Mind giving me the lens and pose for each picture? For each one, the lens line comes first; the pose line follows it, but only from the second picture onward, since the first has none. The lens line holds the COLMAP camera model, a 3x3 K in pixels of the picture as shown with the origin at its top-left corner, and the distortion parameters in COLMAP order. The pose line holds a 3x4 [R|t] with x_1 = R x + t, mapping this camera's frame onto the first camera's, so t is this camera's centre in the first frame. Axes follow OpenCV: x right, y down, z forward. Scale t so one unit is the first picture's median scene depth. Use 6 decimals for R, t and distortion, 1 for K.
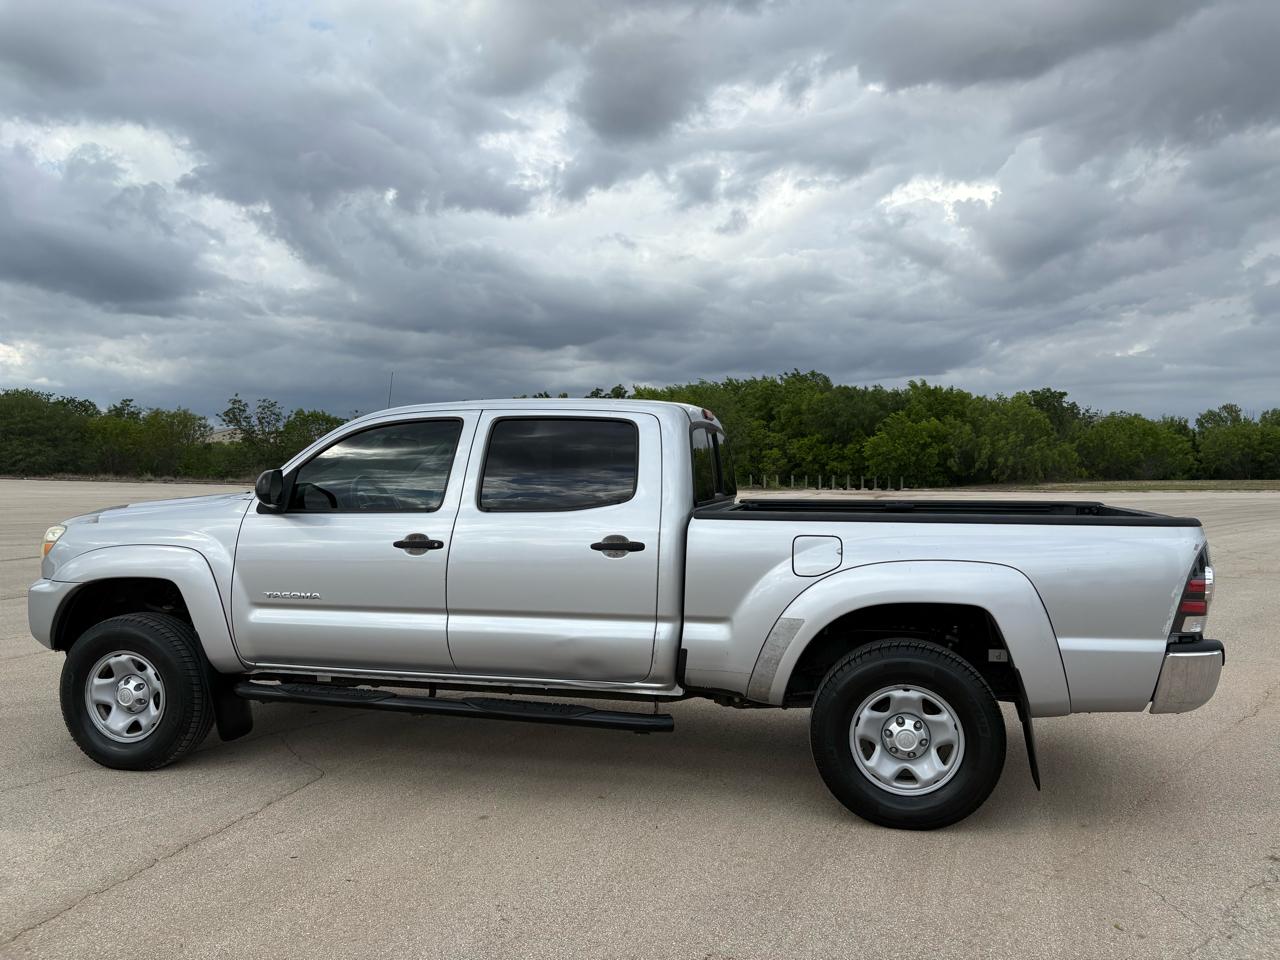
lens RADIAL K [[963.3, 0, 648.7], [0, 963.3, 477.3], [0, 0, 1]] dist [0.047619, -0.059067]
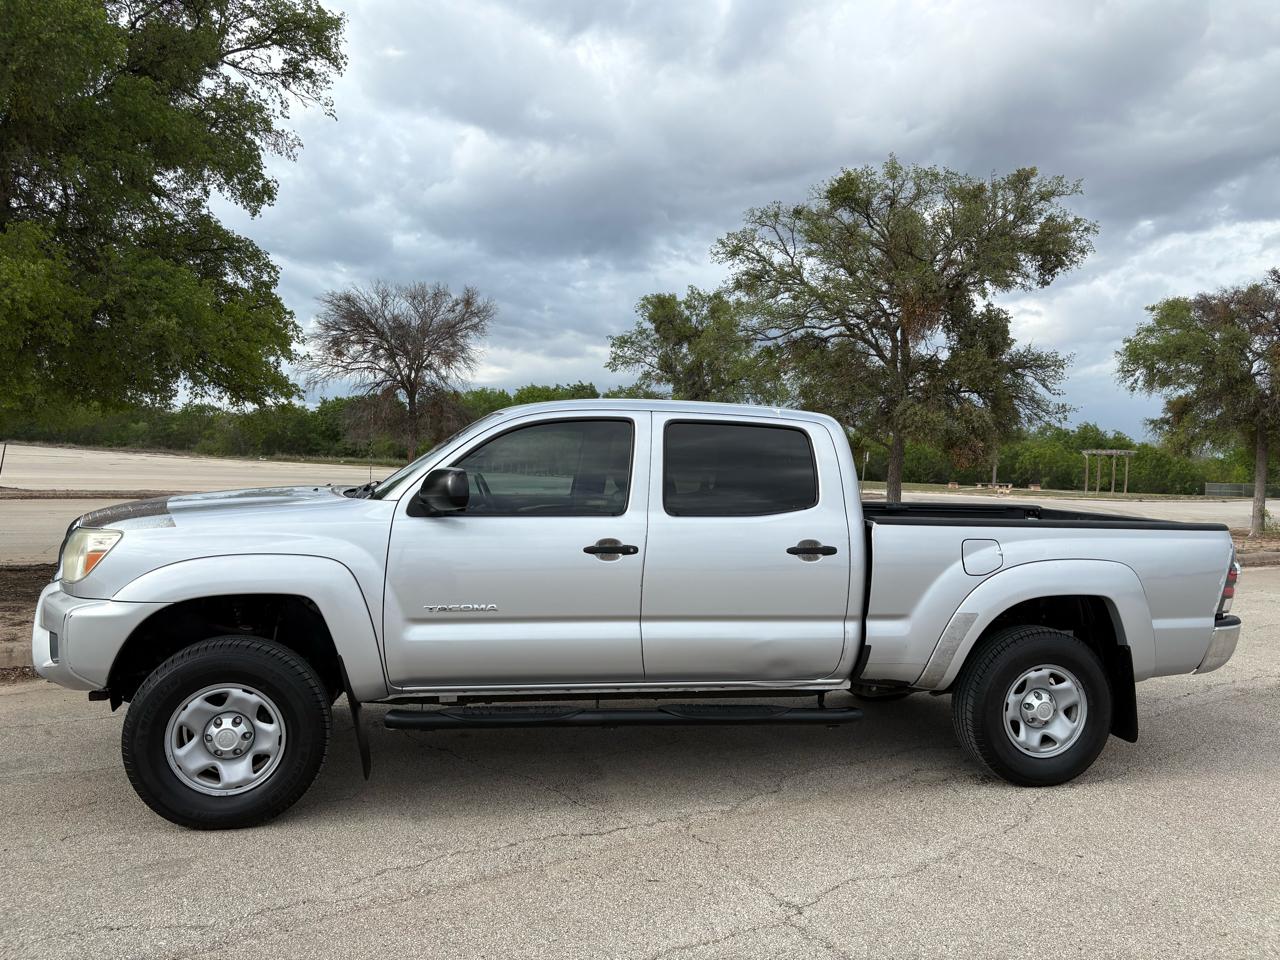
lens RADIAL K [[963.3, 0, 648.7], [0, 963.3, 477.3], [0, 0, 1]] dist [0.047619, -0.059067]
pose [[0.902904, 0.018996, 0.429422, -0.637108], [-0.026579, 0.999579, 0.011668, -0.014749], [-0.429019, -0.021949, 0.903029, 0.131358]]
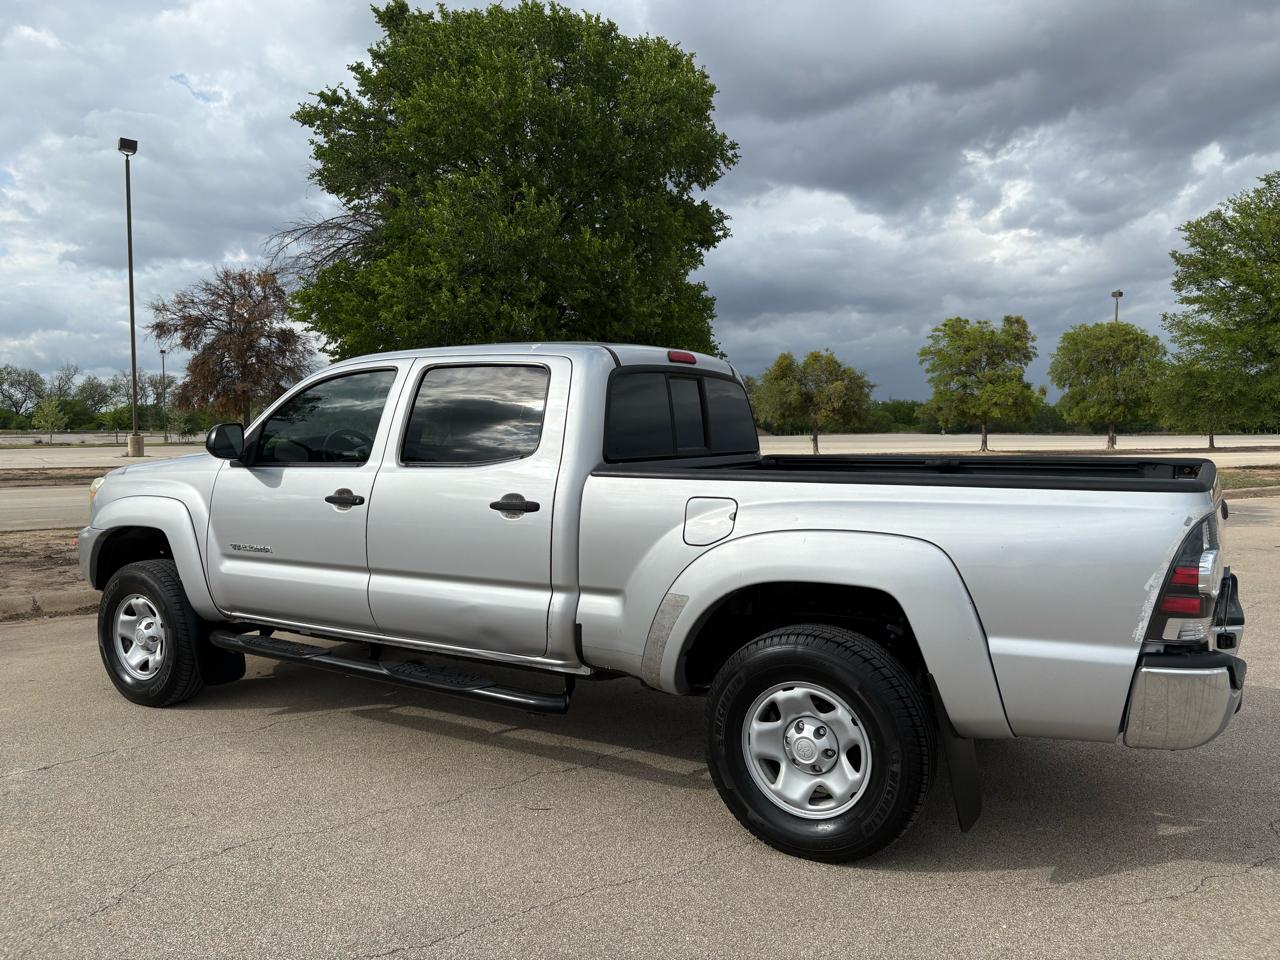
lens RADIAL K [[963.3, 0, 648.7], [0, 963.3, 477.3], [0, 0, 1]] dist [0.047619, -0.059067]
pose [[0.949452, 0.008619, -0.313795, 0.365572], [0.005321, 0.999037, 0.043540, 0.006488], [0.313868, -0.043009, 0.948492, 0.186362]]
